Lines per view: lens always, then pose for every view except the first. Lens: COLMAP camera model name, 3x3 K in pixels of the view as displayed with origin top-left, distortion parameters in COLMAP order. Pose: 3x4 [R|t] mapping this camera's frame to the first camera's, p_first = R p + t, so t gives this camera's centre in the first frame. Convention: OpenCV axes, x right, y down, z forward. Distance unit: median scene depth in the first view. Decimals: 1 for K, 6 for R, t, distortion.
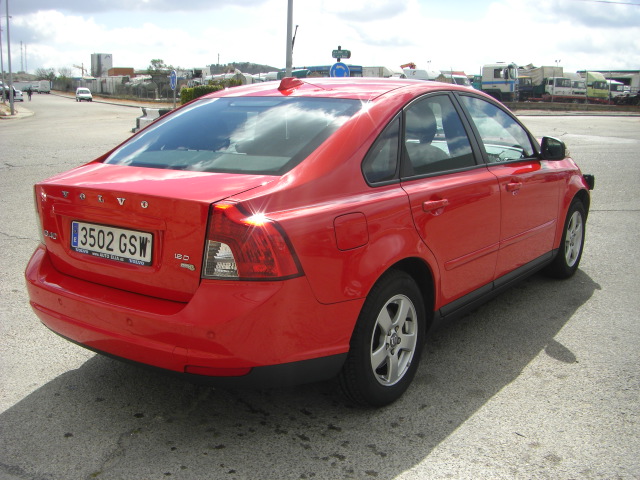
lens RADIAL K [[717.7, 0, 296.5], [0, 717.7, 305.5], [0, 0, 1]] dist [-0.172342, 0.079675]
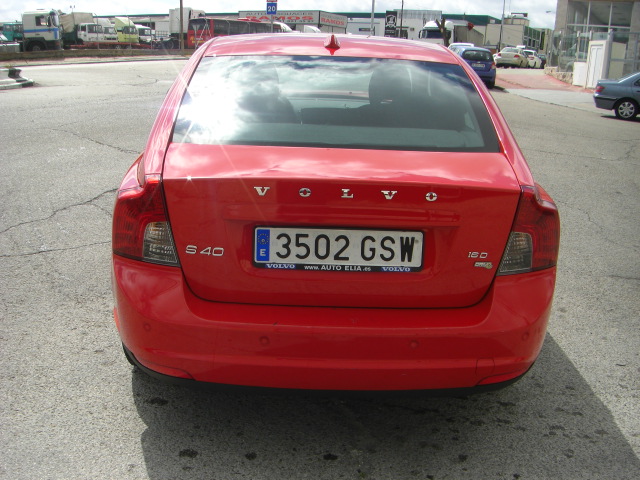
lens RADIAL K [[717.7, 0, 296.5], [0, 717.7, 305.5], [0, 0, 1]] dist [-0.172342, 0.079675]
pose [[0.794687, -0.189263, 0.576761, -0.729671], [0.147628, 0.981883, 0.118795, -0.123765], [-0.588795, -0.009259, 0.808230, 0.390578]]
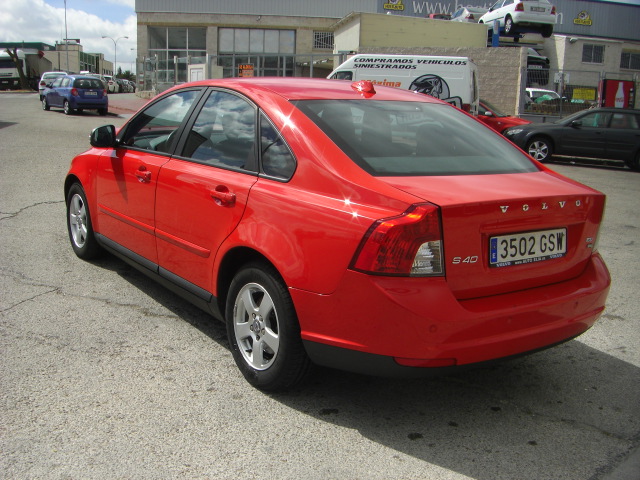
lens RADIAL K [[717.7, 0, 296.5], [0, 717.7, 305.5], [0, 0, 1]] dist [-0.172342, 0.079675]
pose [[0.313481, -0.270195, 0.910343, -1.304463], [0.238235, 0.950383, 0.200042, -0.288515], [-0.919224, 0.154166, 0.362297, 0.920582]]
